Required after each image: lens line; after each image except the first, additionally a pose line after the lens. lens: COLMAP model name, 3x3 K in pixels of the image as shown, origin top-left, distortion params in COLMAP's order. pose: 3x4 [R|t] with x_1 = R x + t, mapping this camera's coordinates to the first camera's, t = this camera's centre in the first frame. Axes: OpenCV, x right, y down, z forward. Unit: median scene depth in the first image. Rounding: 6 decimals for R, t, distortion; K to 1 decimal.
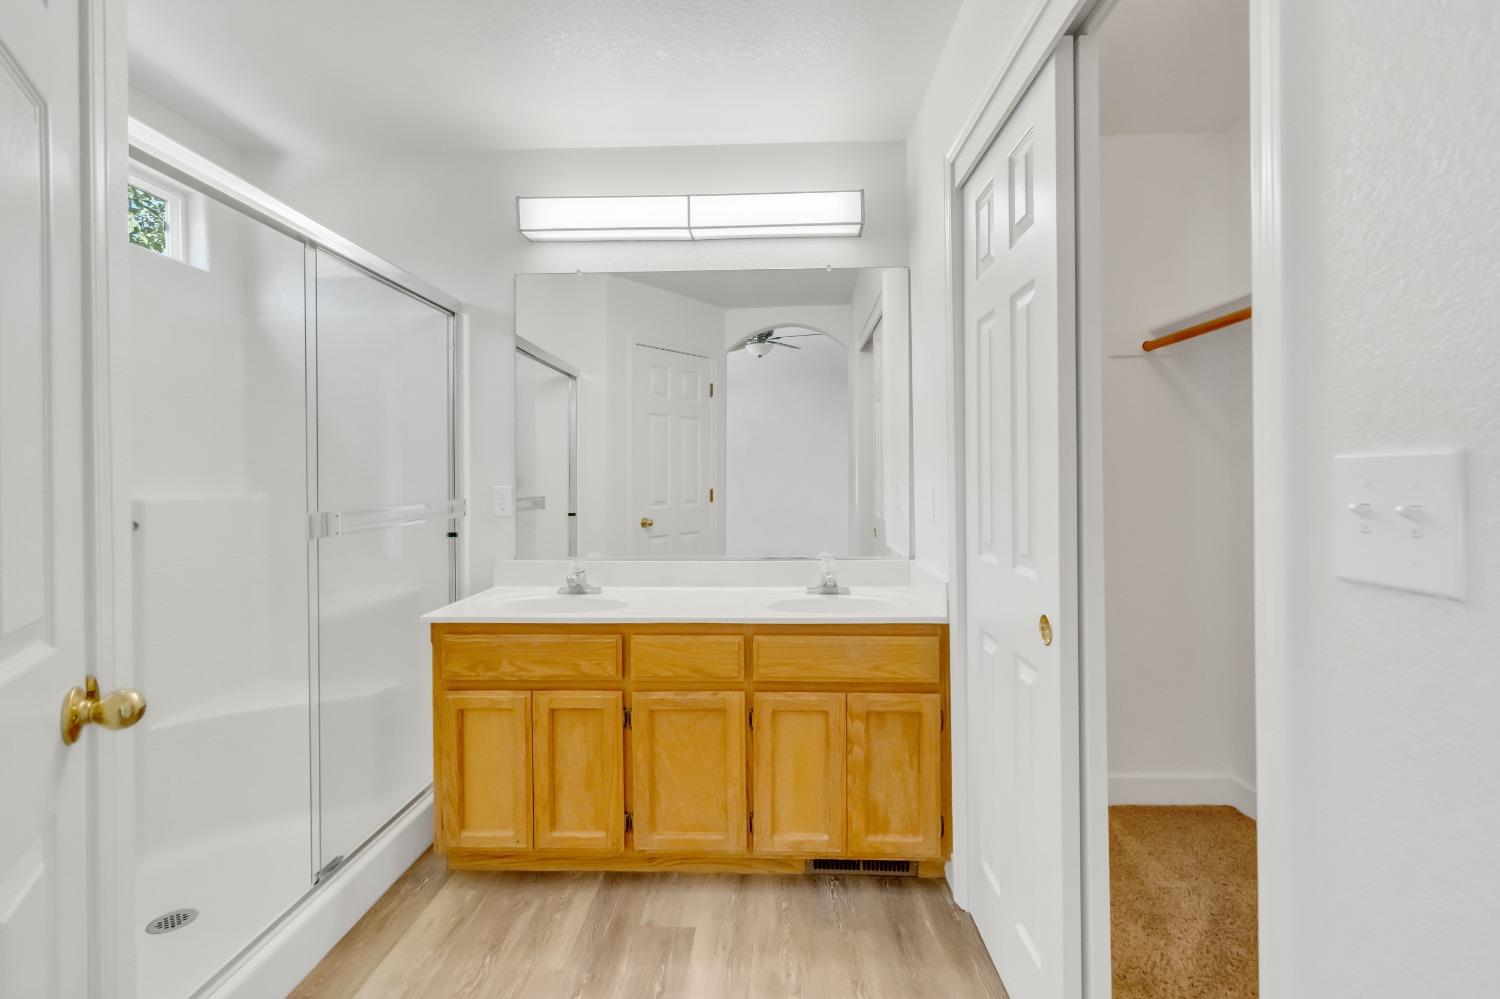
lens RADIAL K [[676.2, 0, 755.7], [0, 676.2, 484.1], [0, 0, 1]] dist [0.000715, 0.000682]
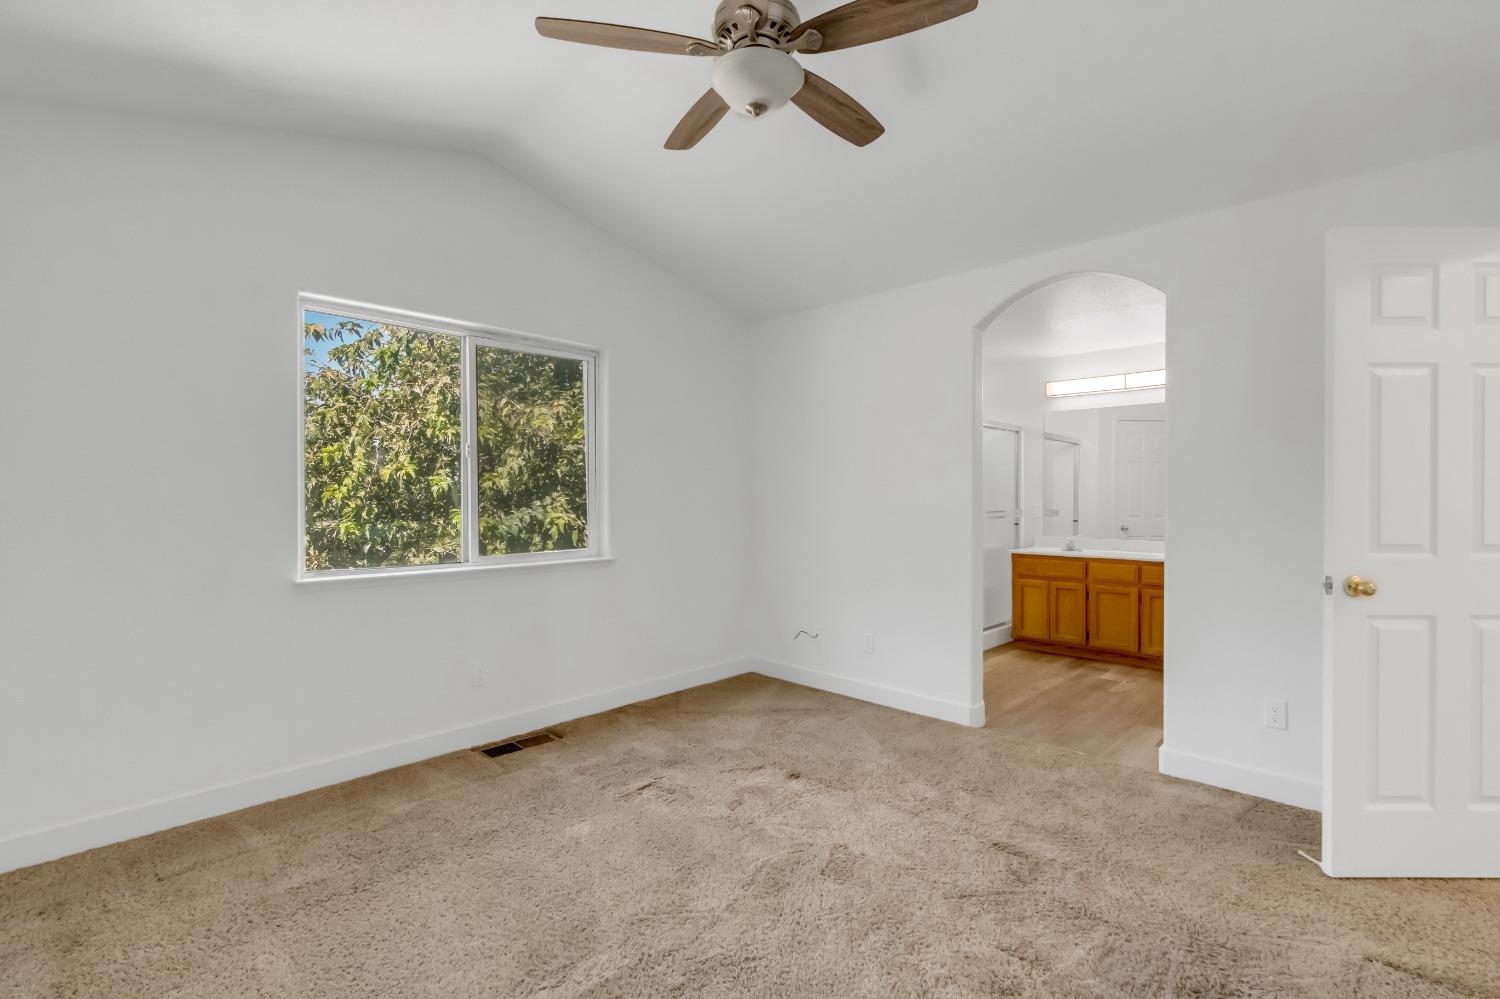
lens RADIAL K [[676.2, 0, 755.7], [0, 676.2, 484.1], [0, 0, 1]] dist [0.000715, 0.000682]
pose [[0.737249, -0.005195, -0.675601, 0.619740], [-0.014424, 0.999621, -0.023427, 0.003776], [0.675467, 0.027016, 0.736895, -1.761578]]
